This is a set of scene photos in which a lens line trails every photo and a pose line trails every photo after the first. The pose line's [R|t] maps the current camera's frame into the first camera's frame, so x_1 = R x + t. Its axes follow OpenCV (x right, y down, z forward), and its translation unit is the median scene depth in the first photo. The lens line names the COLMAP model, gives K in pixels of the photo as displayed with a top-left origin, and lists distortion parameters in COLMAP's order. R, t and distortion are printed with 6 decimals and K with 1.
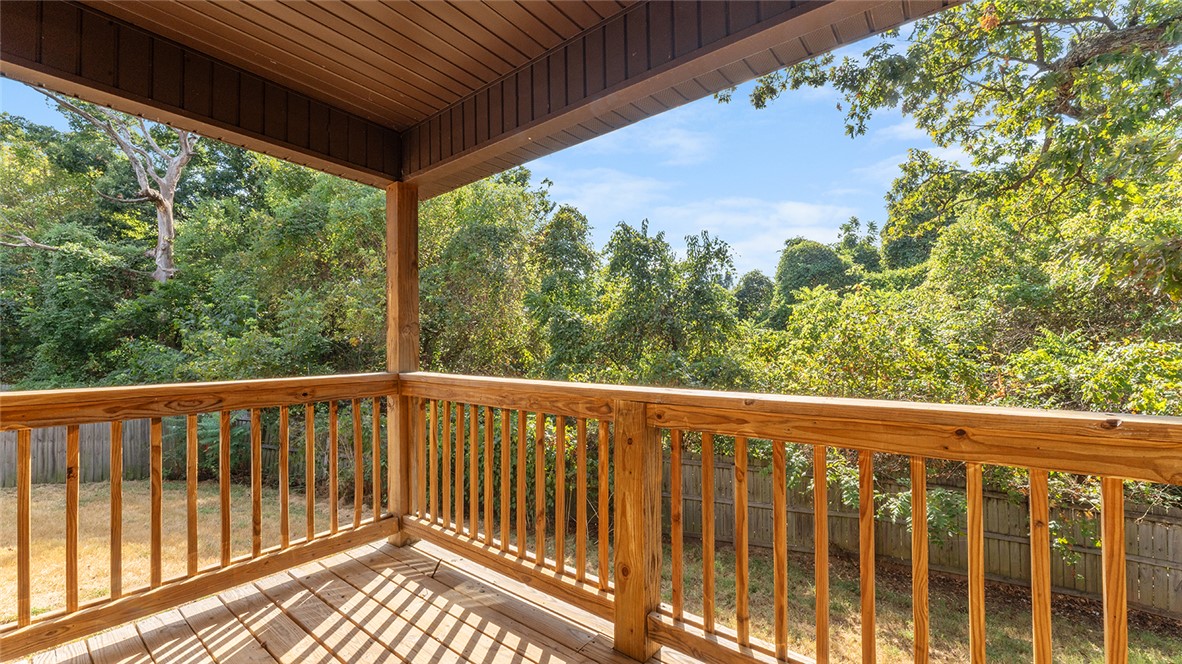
lens RADIAL K [[482.0, 0, 558.2], [0, 482.0, 336.2], [0, 0, 1]] dist [0.003444, -0.000073]
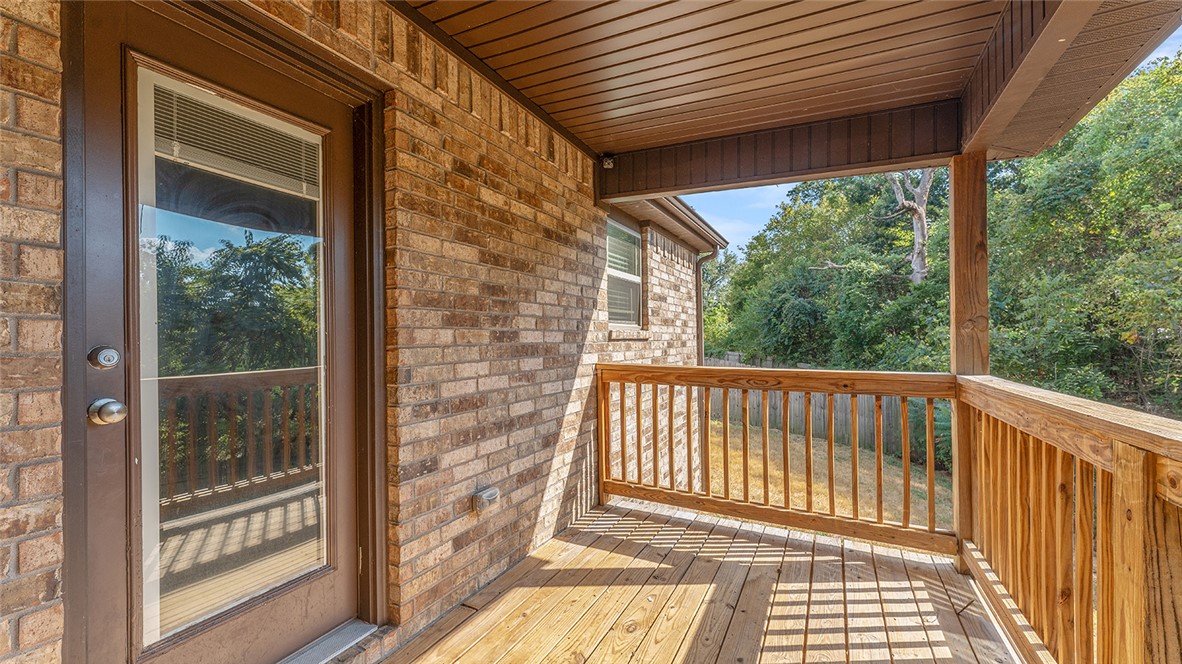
lens RADIAL K [[482.0, 0, 587.4], [0, 482.0, 336.3], [0, 0, 1]] dist [0.003444, -0.000073]
pose [[0.192666, -0.001167, -0.981264, 0.403059], [0.013007, 0.999914, 0.001365, -0.003700], [0.981178, -0.013026, 0.192665, 0.171171]]
